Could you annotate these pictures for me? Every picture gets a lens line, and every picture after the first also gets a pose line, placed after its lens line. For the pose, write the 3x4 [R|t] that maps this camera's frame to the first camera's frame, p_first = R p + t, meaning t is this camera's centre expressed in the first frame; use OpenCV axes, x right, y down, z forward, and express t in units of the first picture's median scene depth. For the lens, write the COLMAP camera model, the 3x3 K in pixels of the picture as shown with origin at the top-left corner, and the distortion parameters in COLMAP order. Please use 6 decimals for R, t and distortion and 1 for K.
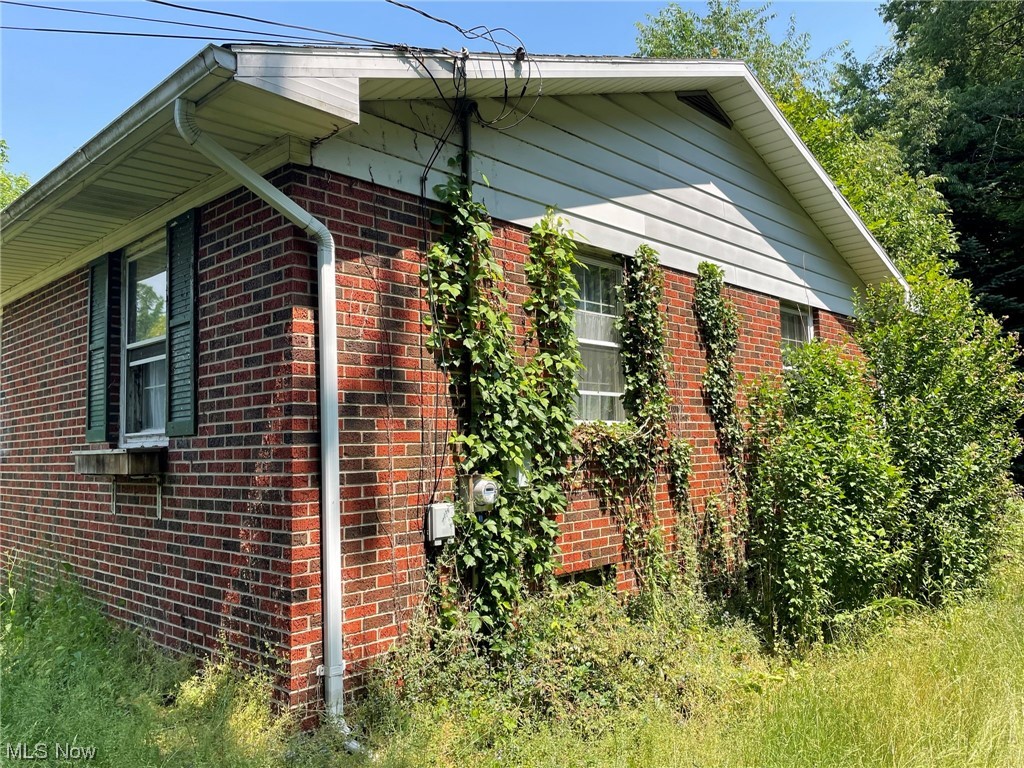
lens RADIAL K [[782.9, 0, 511.1], [0, 782.9, 383.5], [0, 0, 1]] dist [0.065254, -0.058249]
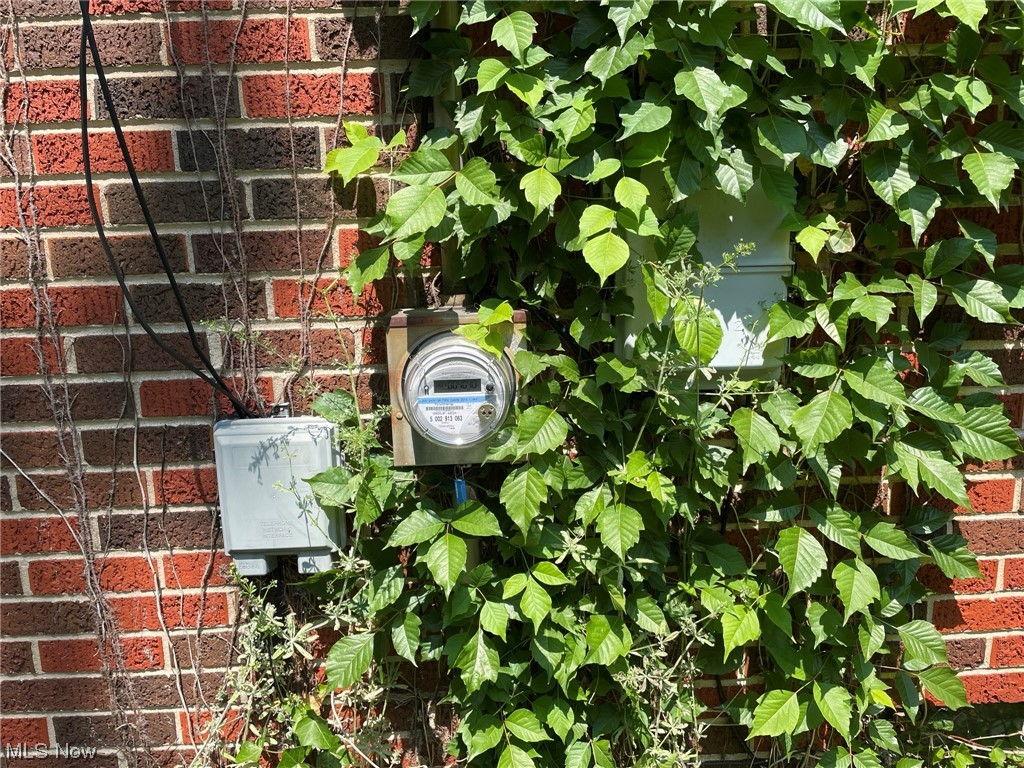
lens RADIAL K [[782.9, 0, 509.5], [0, 782.9, 389.7], [0, 0, 1]] dist [0.065254, -0.058249]
pose [[0.709723, 0.140443, -0.690340, 0.131796], [0.072385, 0.960203, 0.269761, 0.075142], [0.700752, -0.241426, 0.671312, 0.831417]]
